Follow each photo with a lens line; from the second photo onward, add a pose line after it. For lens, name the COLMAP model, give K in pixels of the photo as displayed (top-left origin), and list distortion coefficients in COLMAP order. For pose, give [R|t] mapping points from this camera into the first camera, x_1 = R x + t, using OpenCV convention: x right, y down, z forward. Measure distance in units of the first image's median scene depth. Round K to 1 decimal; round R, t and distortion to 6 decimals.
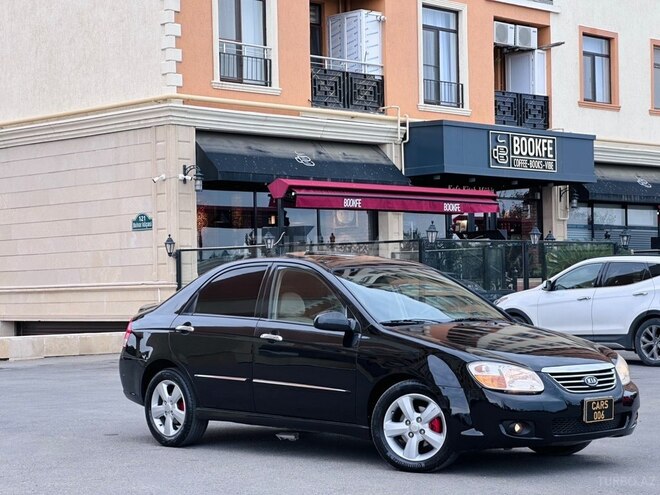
lens RADIAL K [[1458.5, 0, 305.7], [0, 1458.5, 257.1], [0, 0, 1]] dist [0.276623, 0.794646]
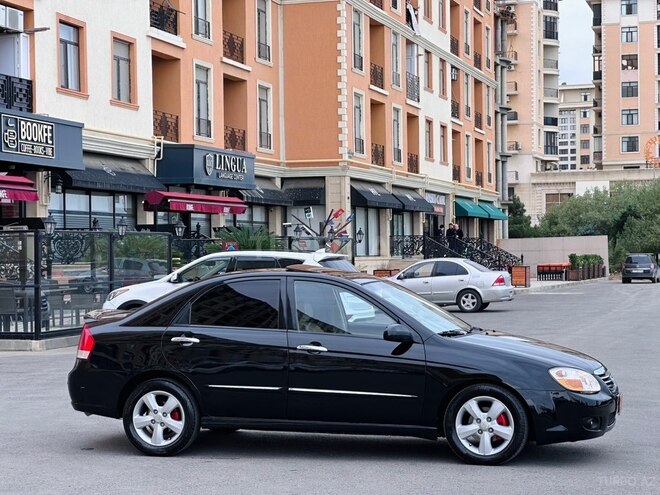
lens RADIAL K [[1495.5, 0, 338.5], [0, 1495.5, 235.9], [0, 0, 1]] dist [0.266194, 0.127012]
pose [[0.866586, 0.011070, 0.498905, -0.176417], [-0.013729, 0.999904, 0.001660, -0.009351], [-0.498839, -0.008288, 0.866655, 0.011645]]
